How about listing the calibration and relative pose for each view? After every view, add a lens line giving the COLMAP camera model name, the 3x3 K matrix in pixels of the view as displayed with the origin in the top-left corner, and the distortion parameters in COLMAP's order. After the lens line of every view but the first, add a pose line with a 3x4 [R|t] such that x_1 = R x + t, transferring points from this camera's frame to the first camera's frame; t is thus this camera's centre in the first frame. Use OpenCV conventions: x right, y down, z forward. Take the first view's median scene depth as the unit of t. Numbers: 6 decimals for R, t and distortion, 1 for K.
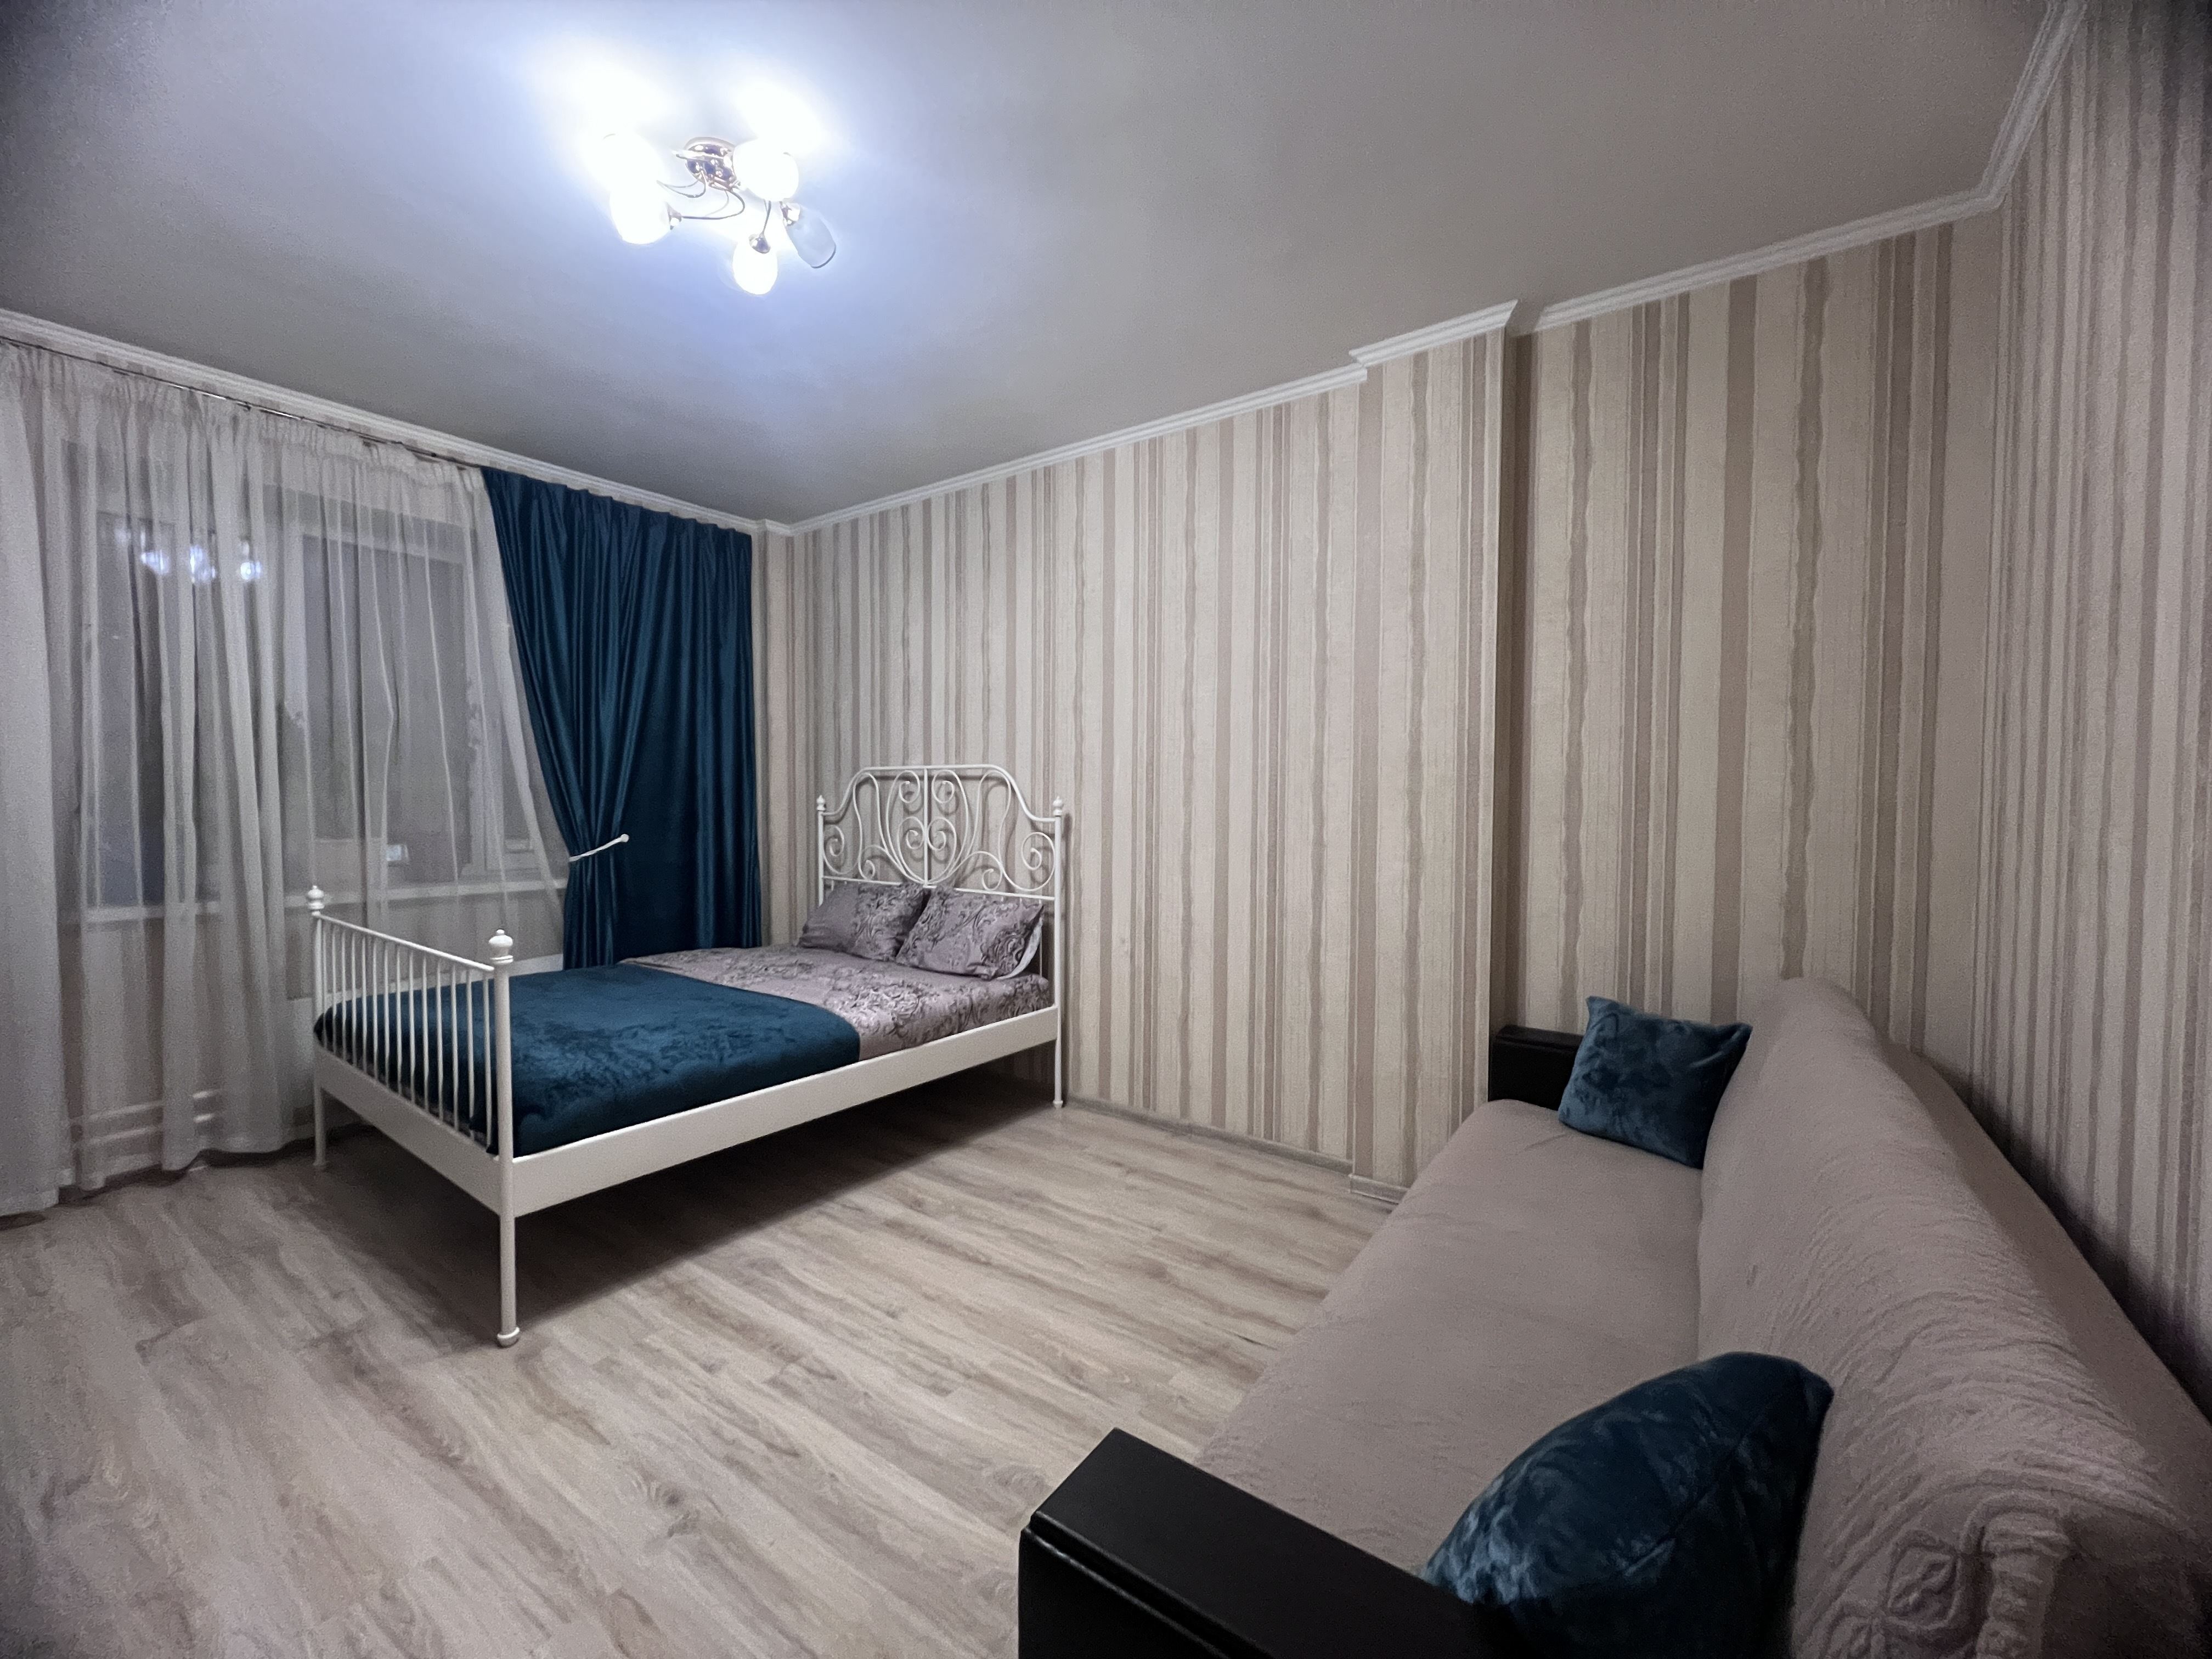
lens RADIAL K [[887.8, 0, 1109.6], [0, 887.8, 831.7], [0, 0, 1]] dist [-0.003861, 0.001007]
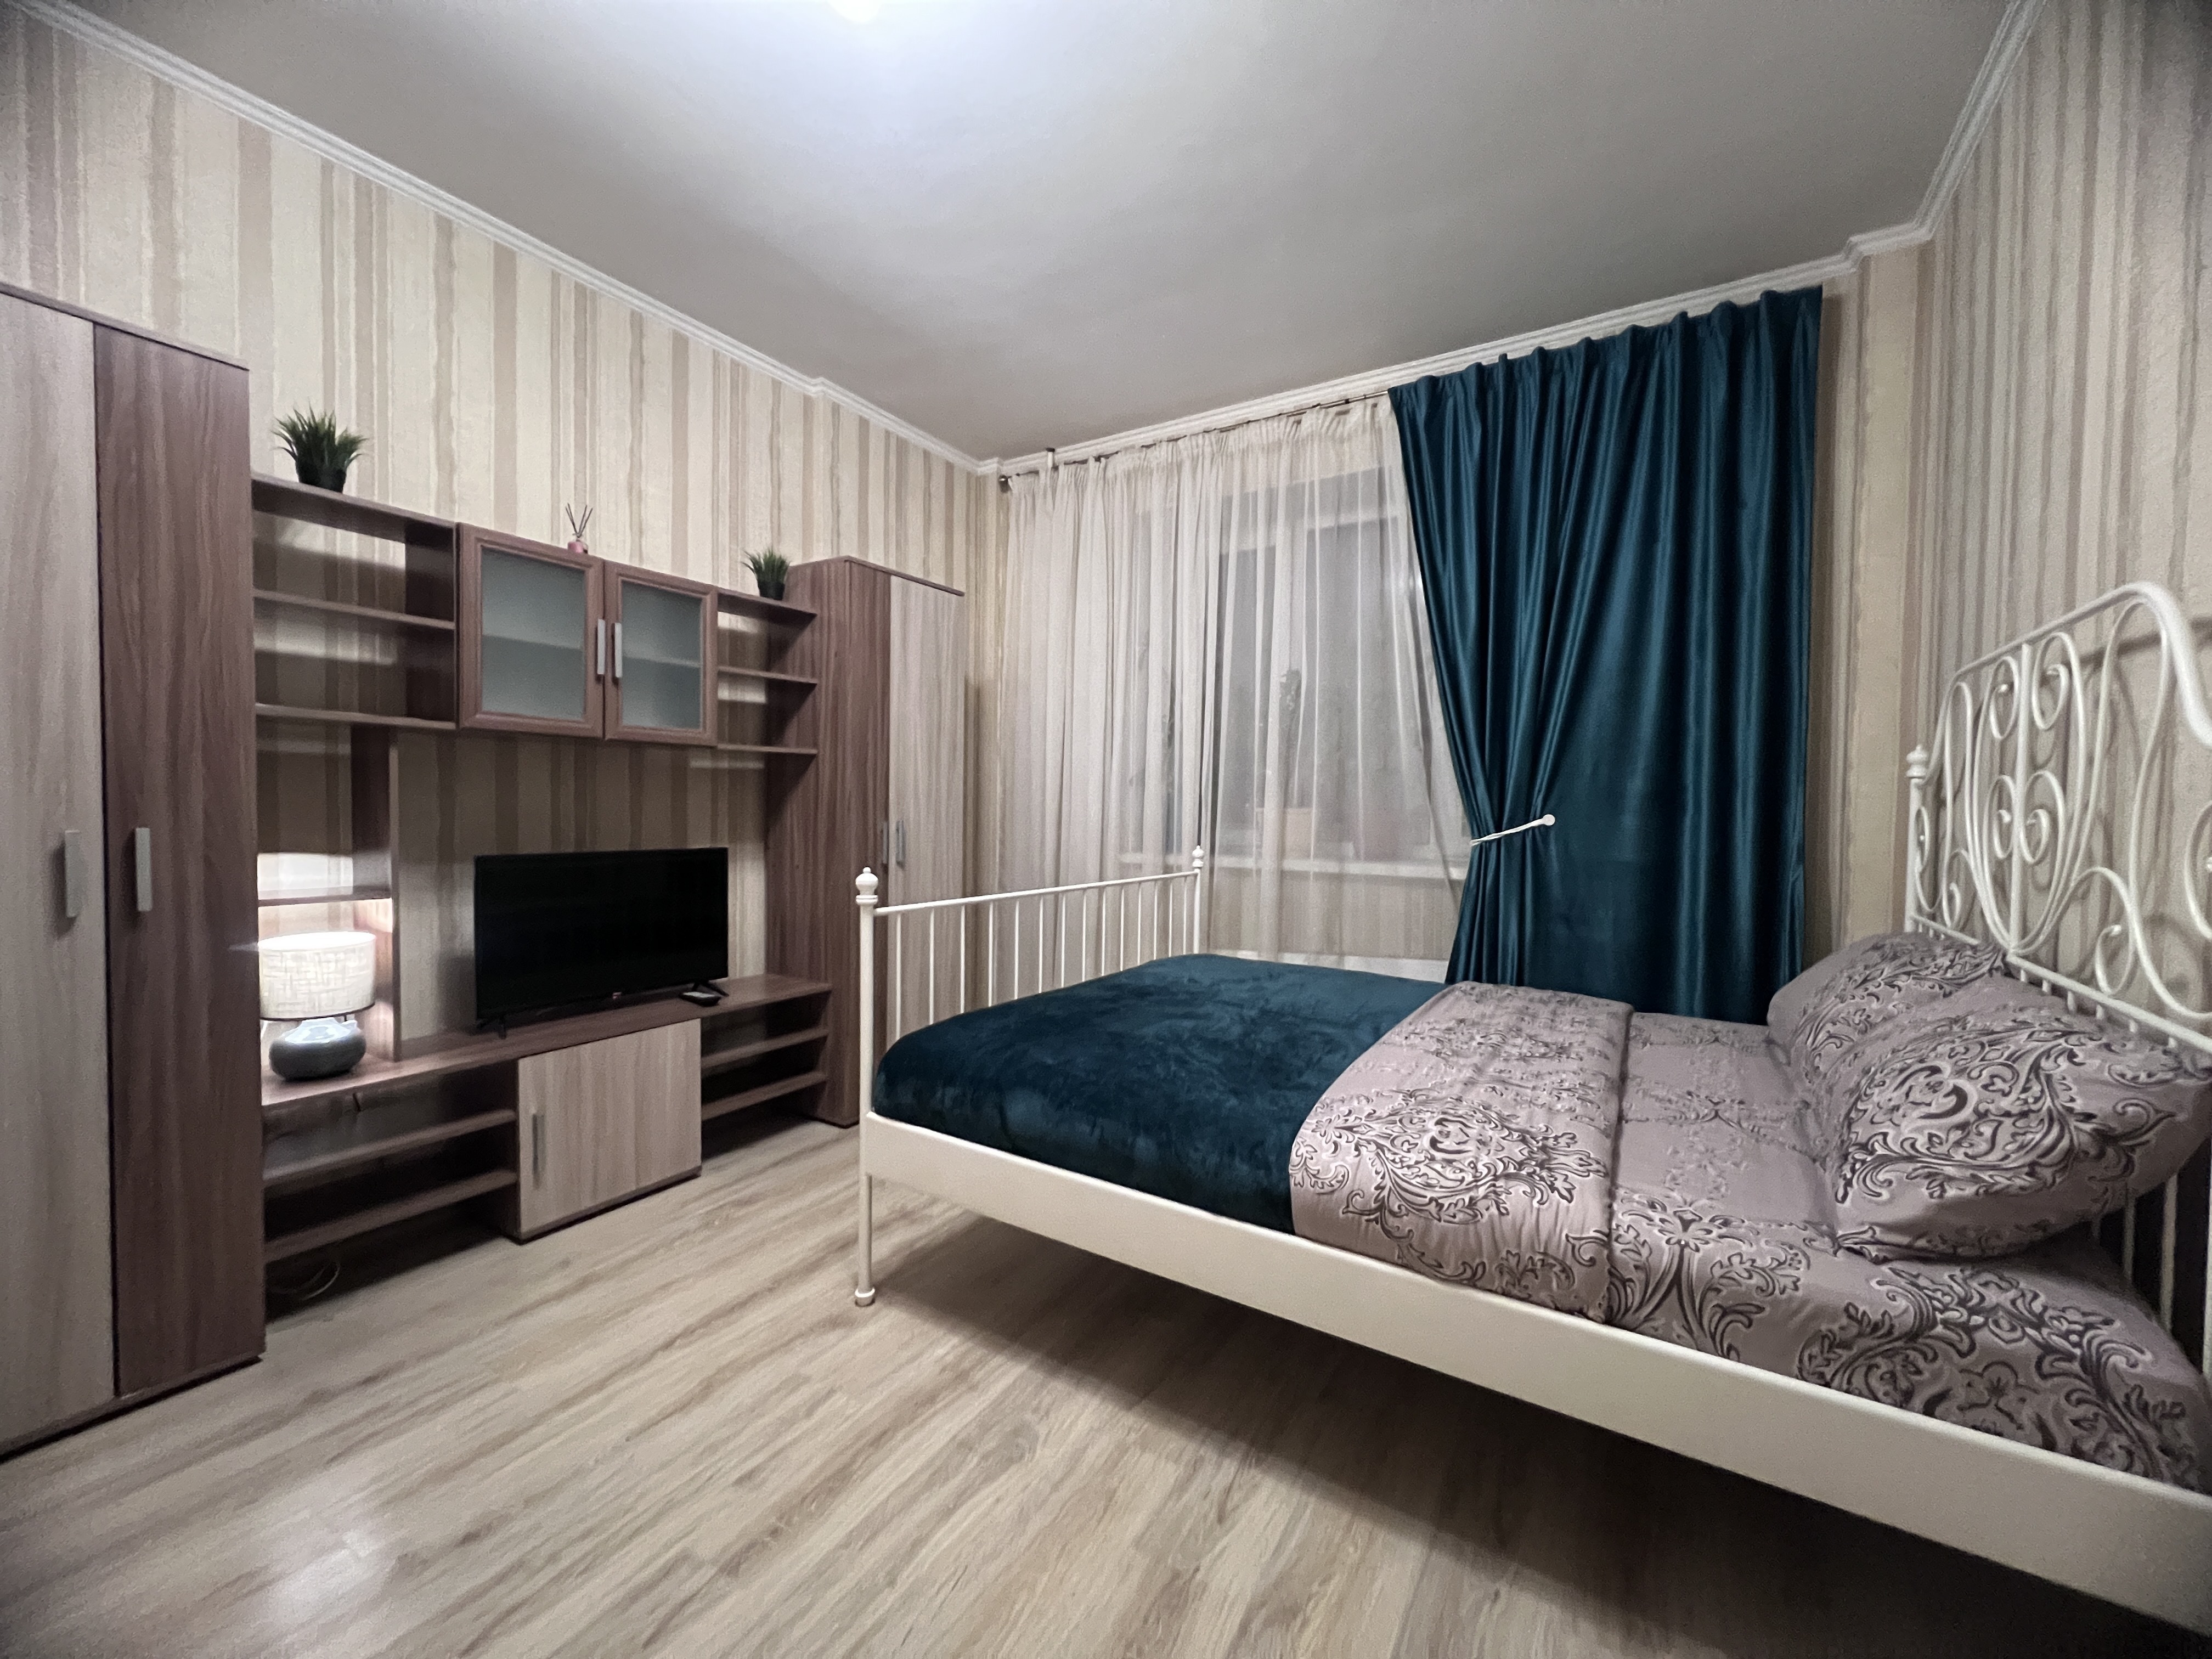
lens RADIAL K [[887.8, 0, 1109.7], [0, 887.8, 831.1], [0, 0, 1]] dist [-0.003861, 0.001007]
pose [[0.067636, 0.023406, -0.997435, 0.190080], [-0.050733, 0.998512, 0.019991, 0.027098], [0.996419, 0.049251, 0.068723, 0.807125]]
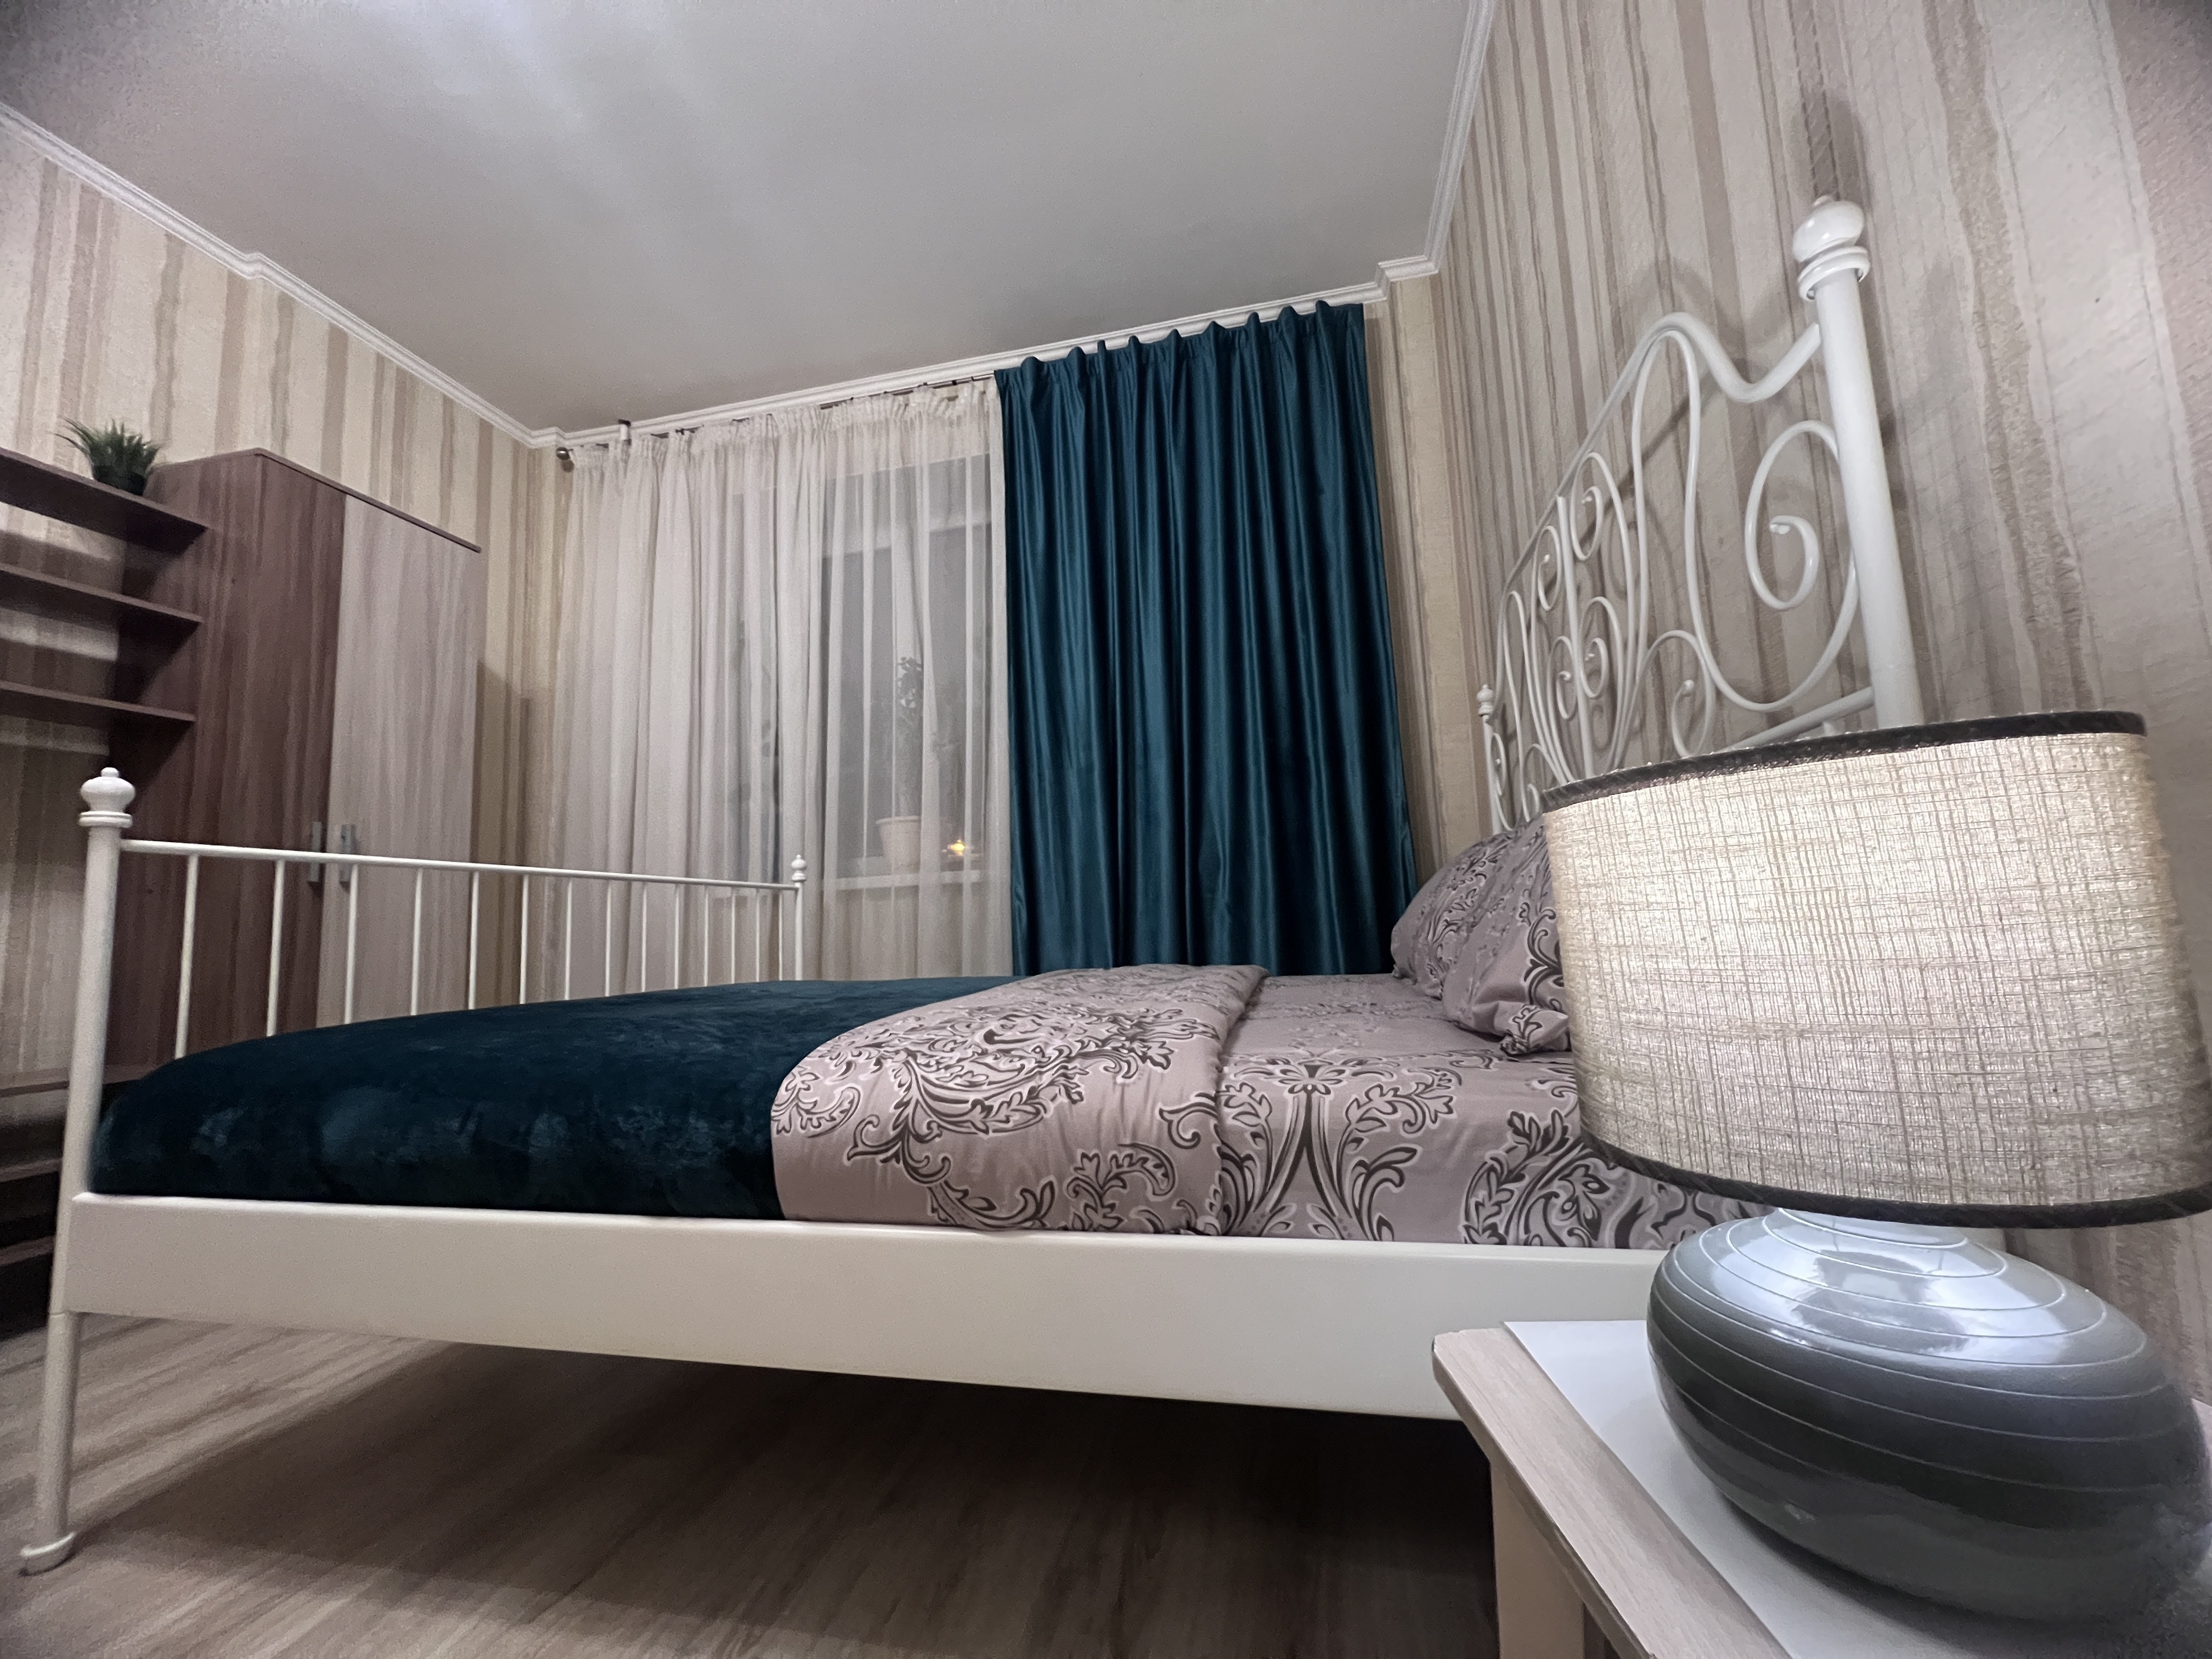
lens RADIAL K [[887.8, 0, 1111.4], [0, 887.8, 830.1], [0, 0, 1]] dist [-0.005946, 0.001217]
pose [[0.397051, -0.126685, -0.909011, 0.056646], [0.011867, 0.991054, -0.132935, 0.158800], [0.917720, 0.041995, 0.395003, 0.926715]]
